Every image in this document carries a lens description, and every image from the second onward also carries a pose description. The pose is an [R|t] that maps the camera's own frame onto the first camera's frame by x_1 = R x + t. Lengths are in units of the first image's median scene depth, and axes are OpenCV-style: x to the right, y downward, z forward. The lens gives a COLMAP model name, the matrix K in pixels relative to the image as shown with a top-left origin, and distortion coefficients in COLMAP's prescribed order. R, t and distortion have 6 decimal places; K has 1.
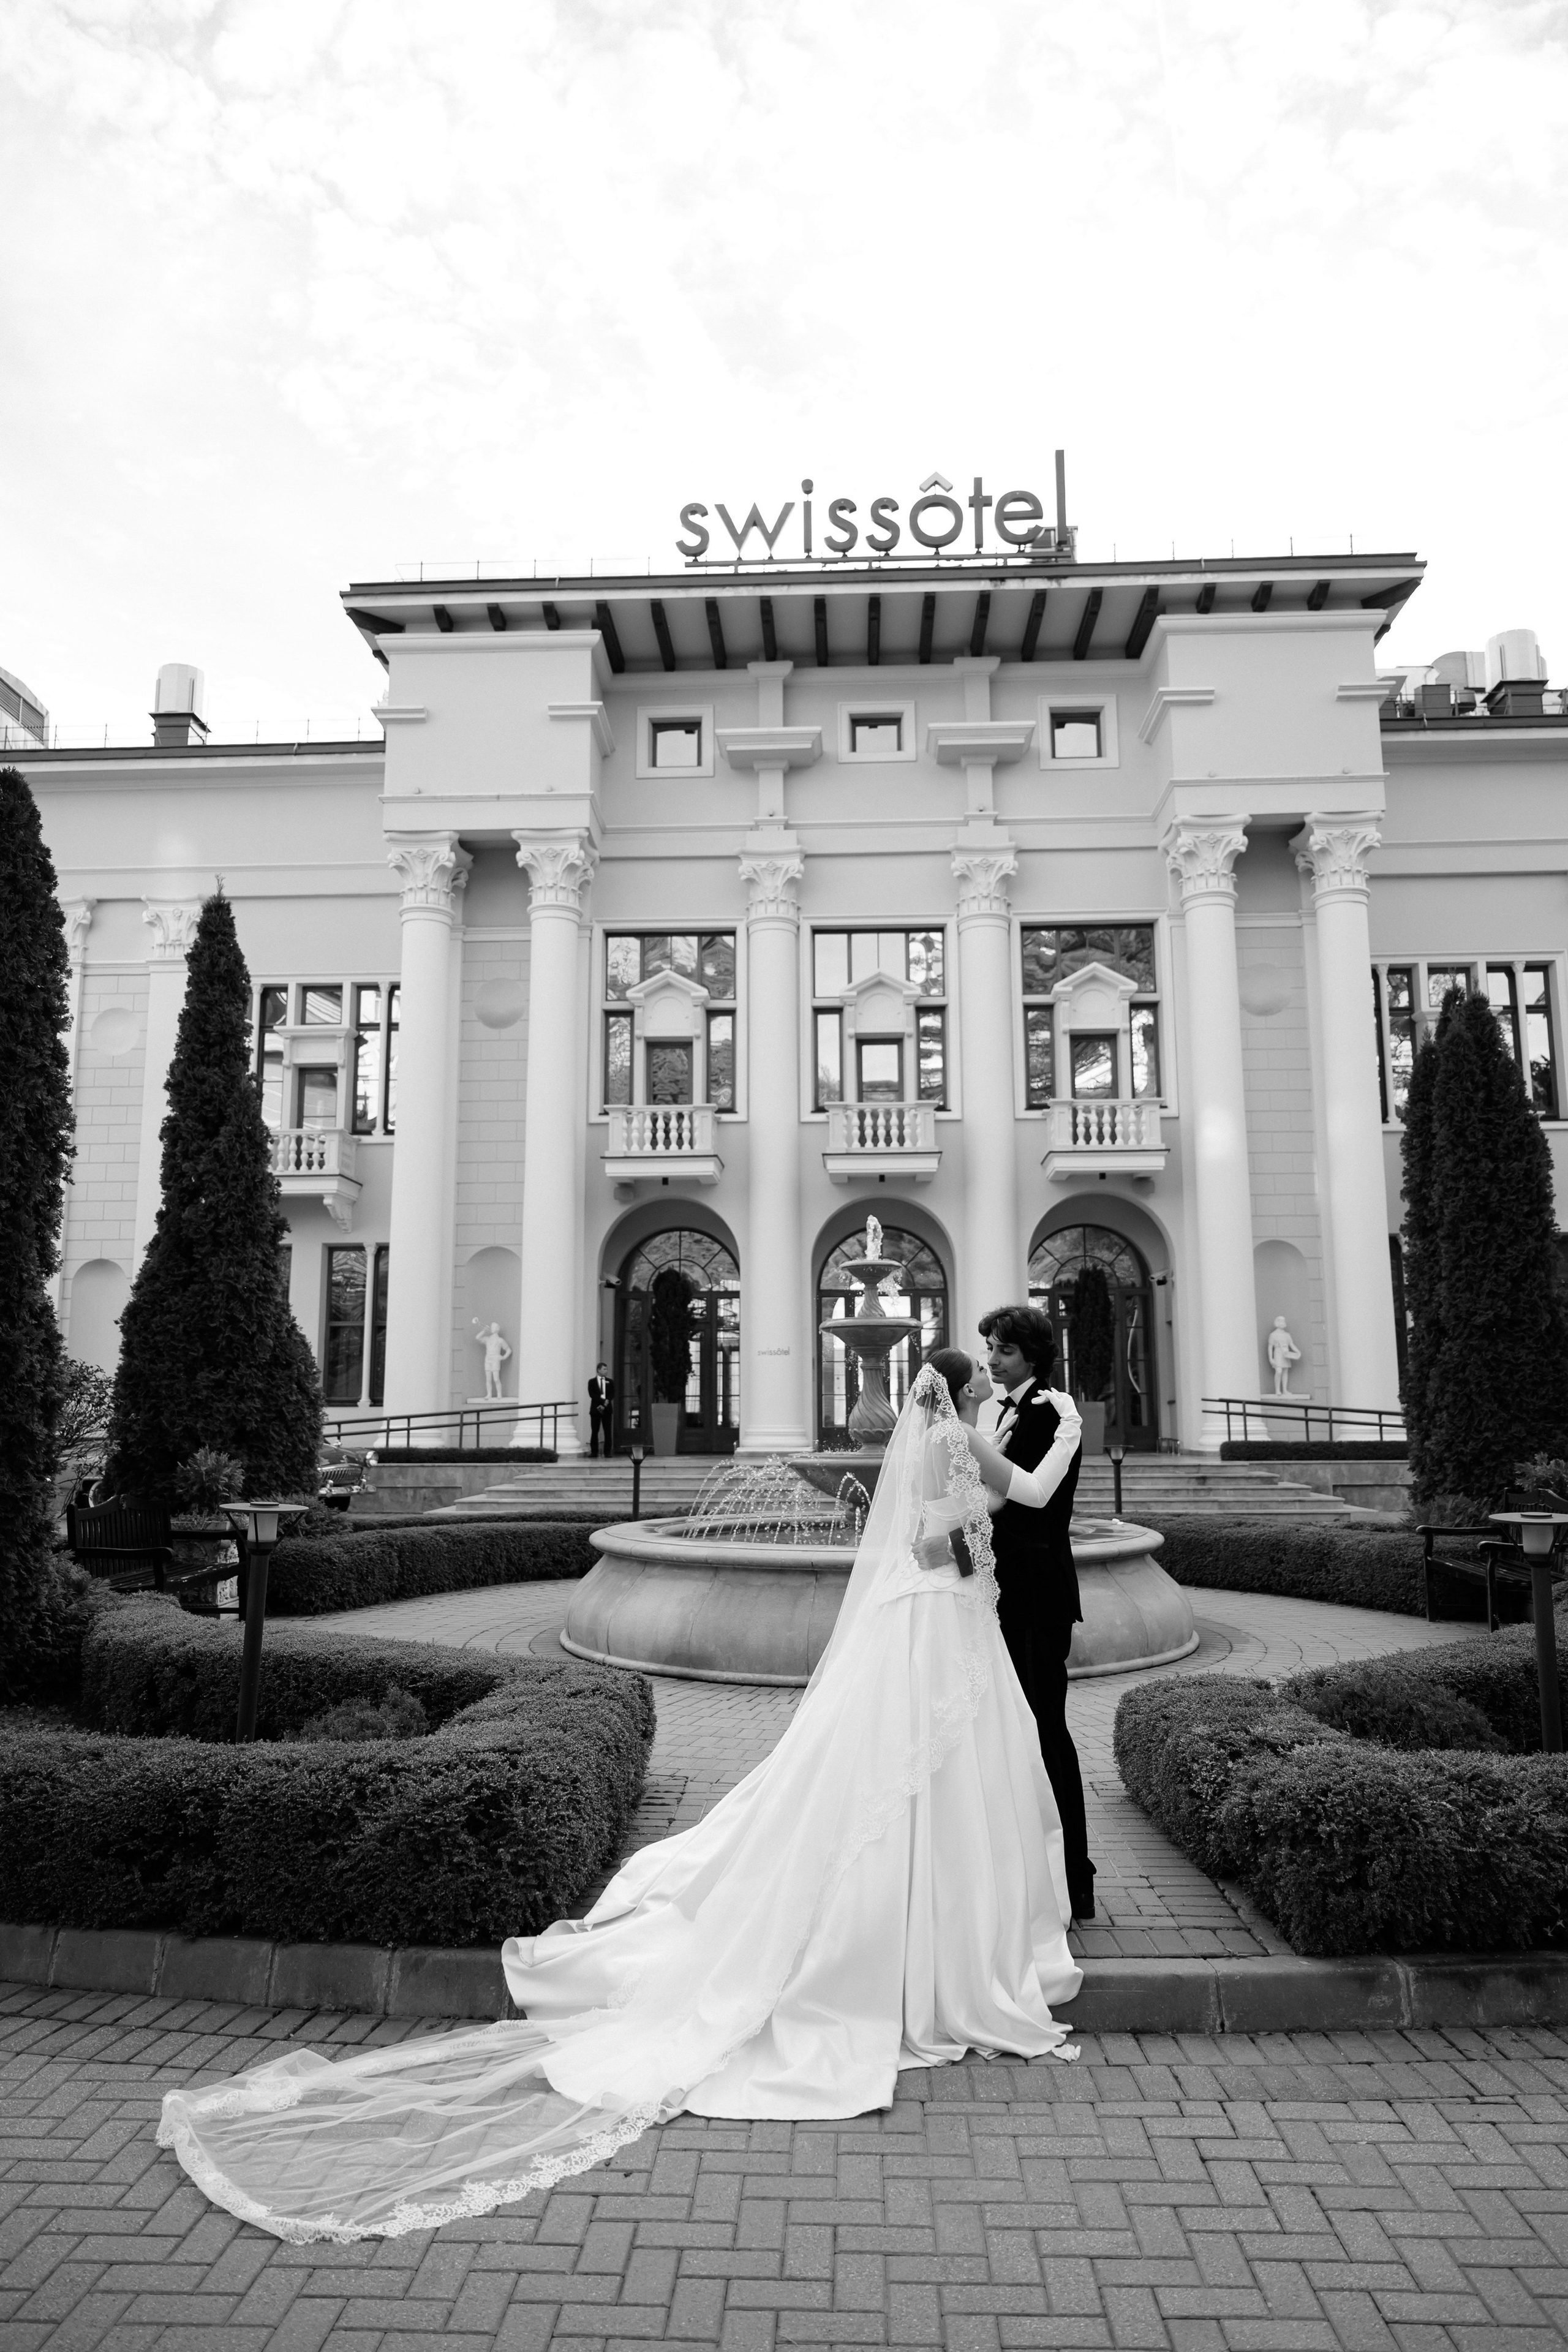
lens RADIAL K [[1640.0, 0, 787.8], [0, 1640.0, 1174.3], [0, 0, 1]] dist [-0.013675, 0.005095]
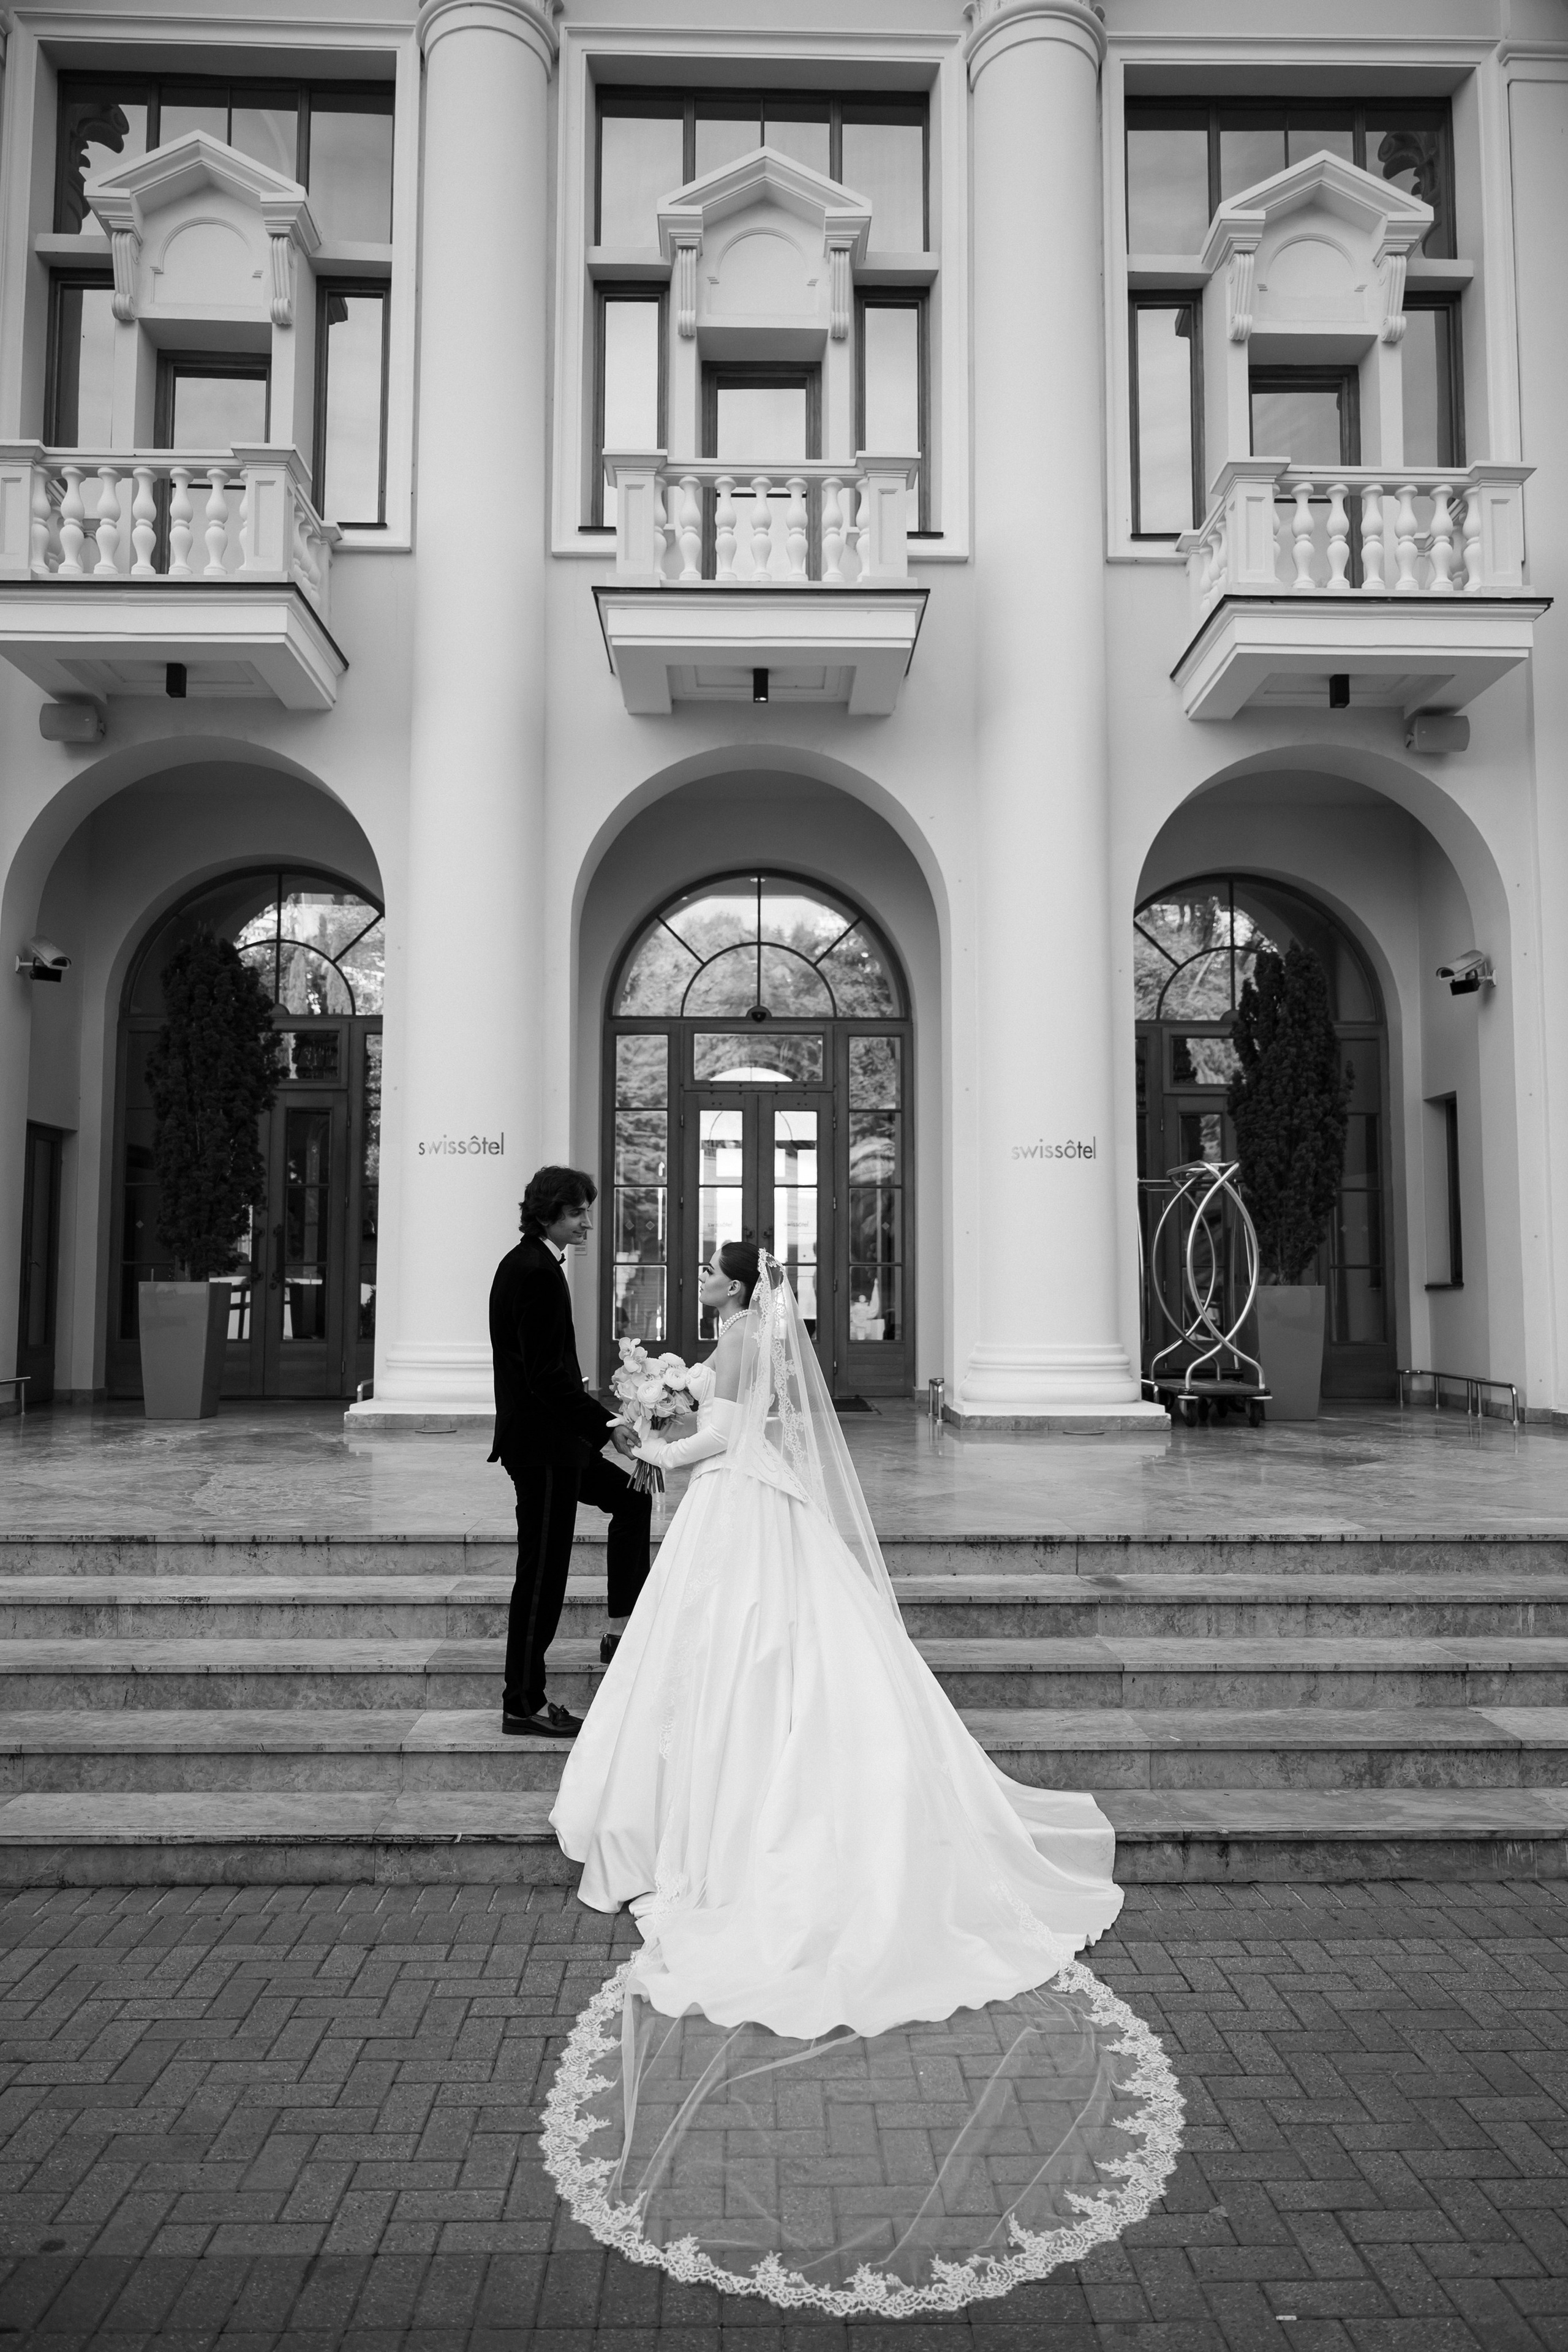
lens RADIAL K [[1640.0, 0, 772.4], [0, 1640.0, 1166.6], [0, 0, 1]] dist [-0.013675, 0.005095]
pose [[0.998489, 0.011251, 0.053790, 0.040096], [-0.015280, 0.997060, 0.075083, 0.080847], [-0.052788, -0.075791, 0.995725, 0.602558]]
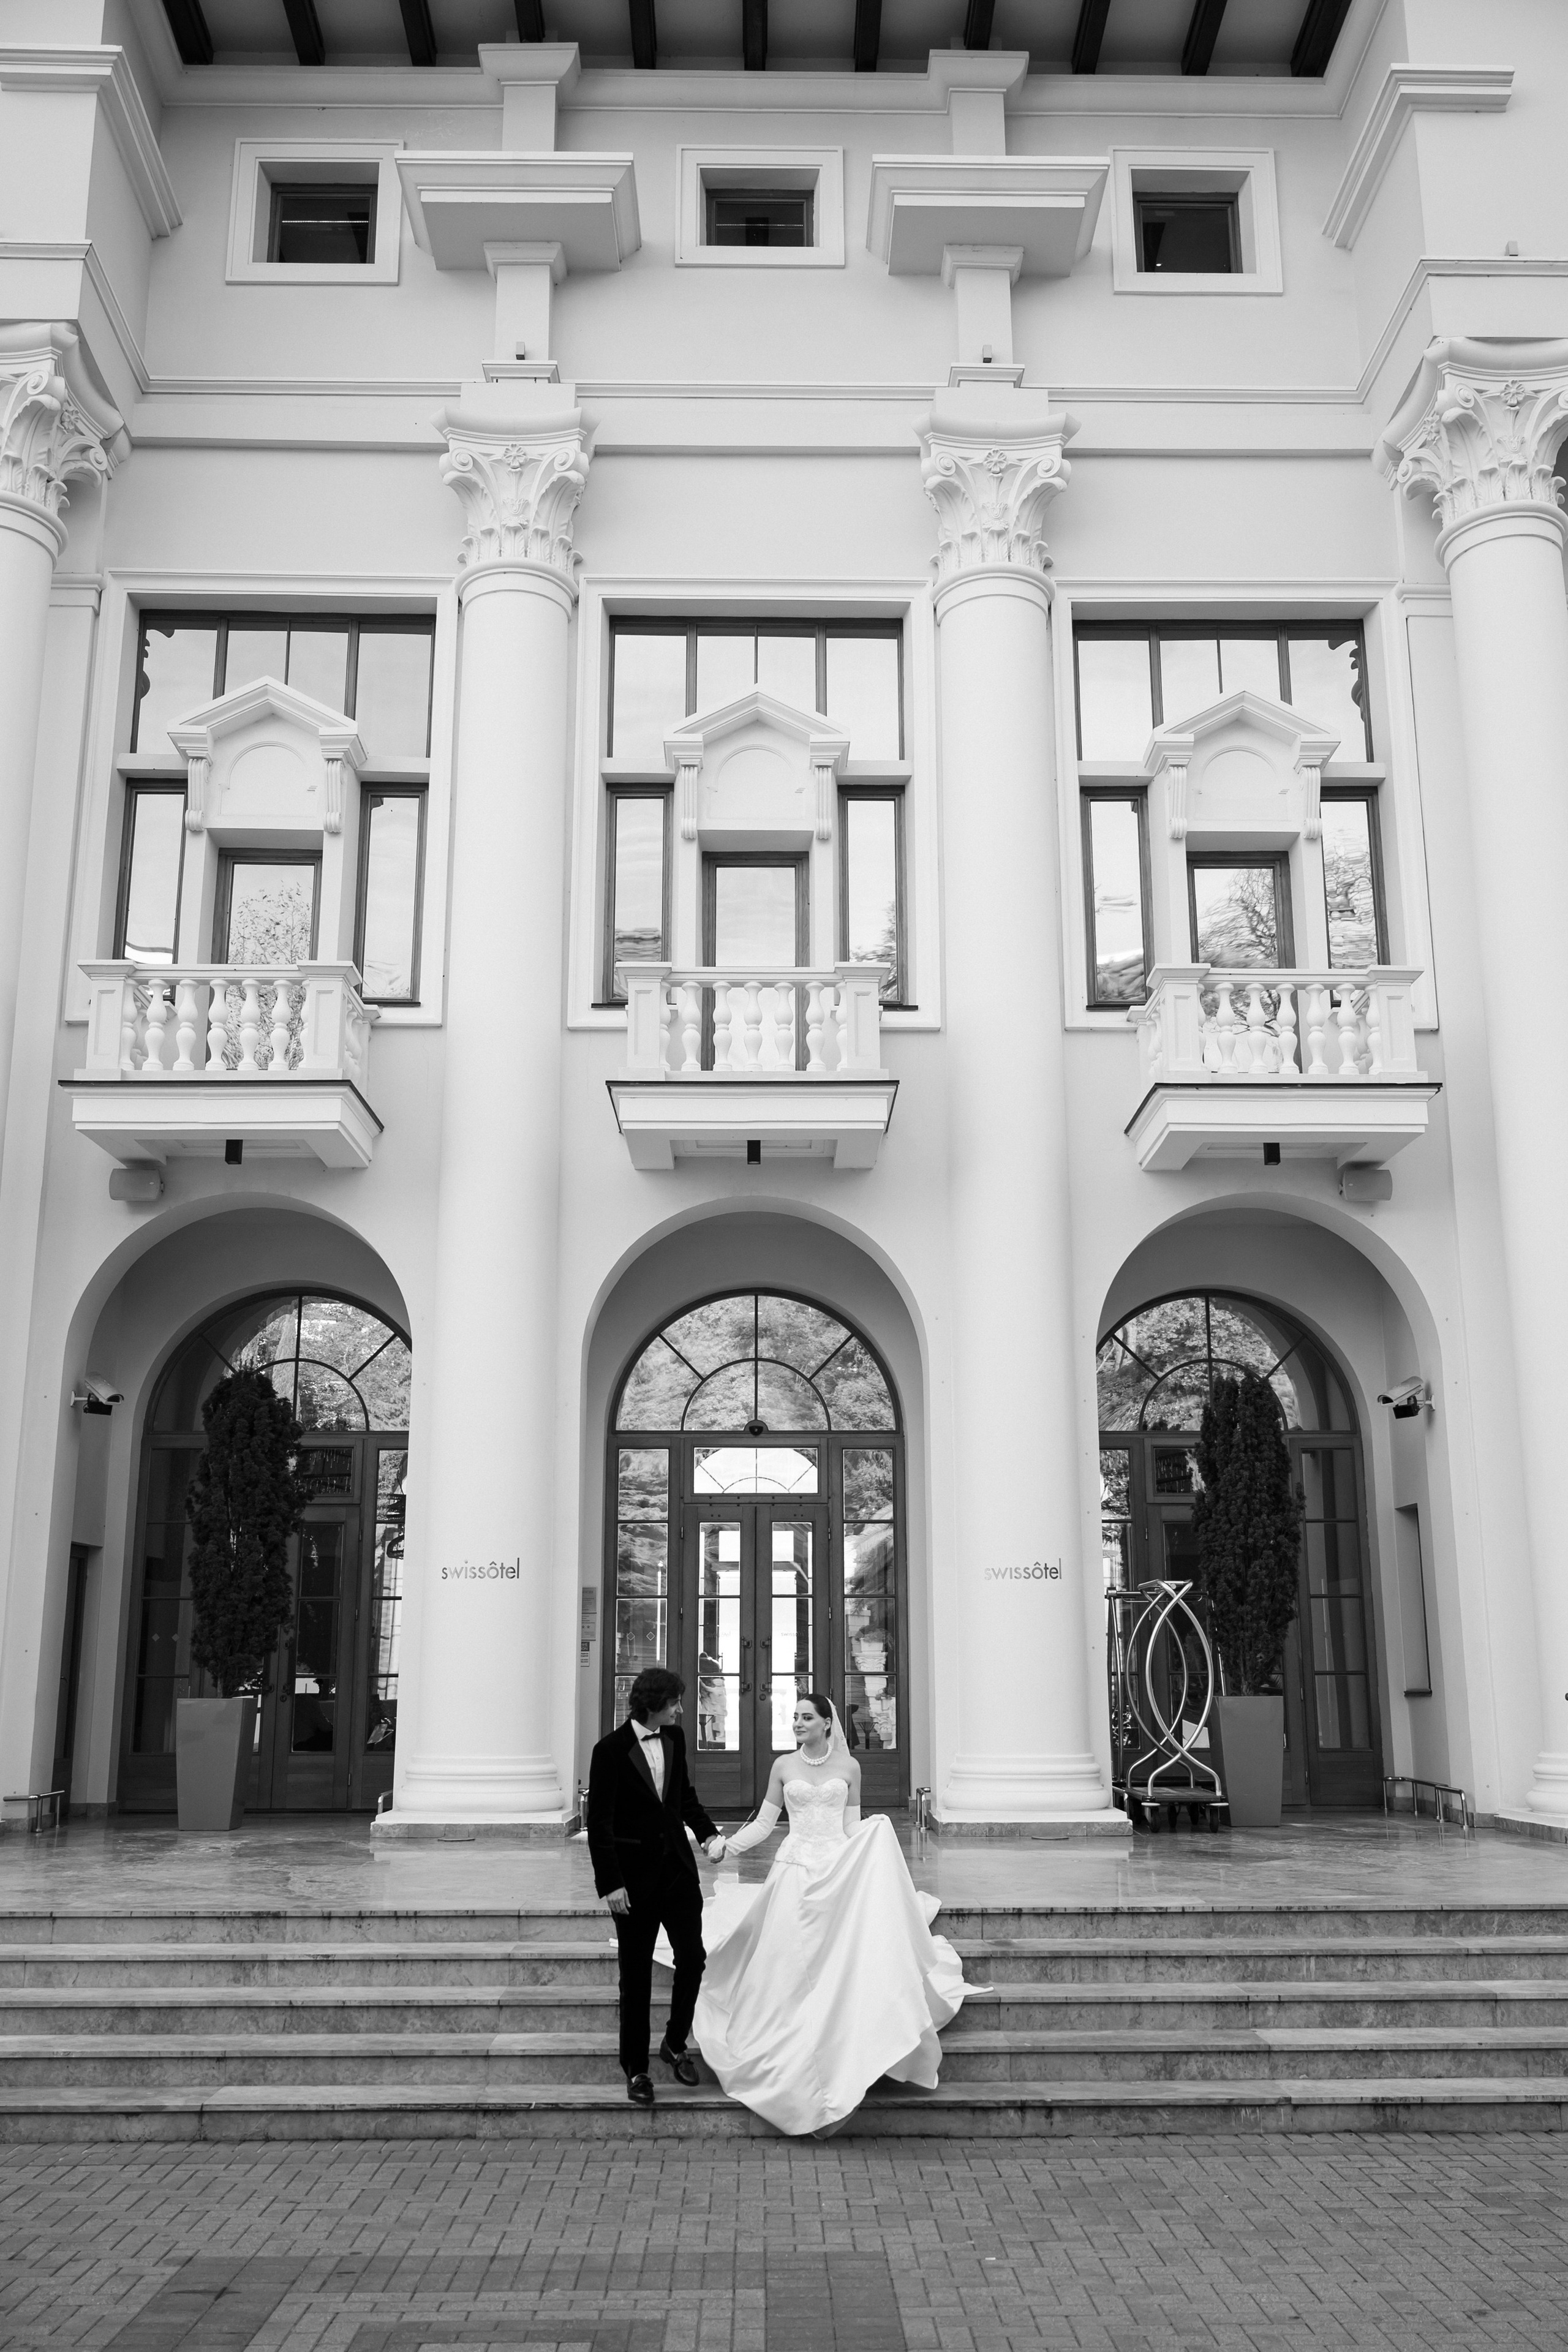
lens RADIAL K [[2060.2, 0, 799.2], [0, 2060.2, 1178.2], [0, 0, 1]] dist [-0.014294, 0.008067]
pose [[0.998392, 0.015260, 0.054593, 0.039199], [-0.010516, 0.996227, -0.086149, 0.052597], [-0.055701, 0.085436, 0.994785, 0.462014]]
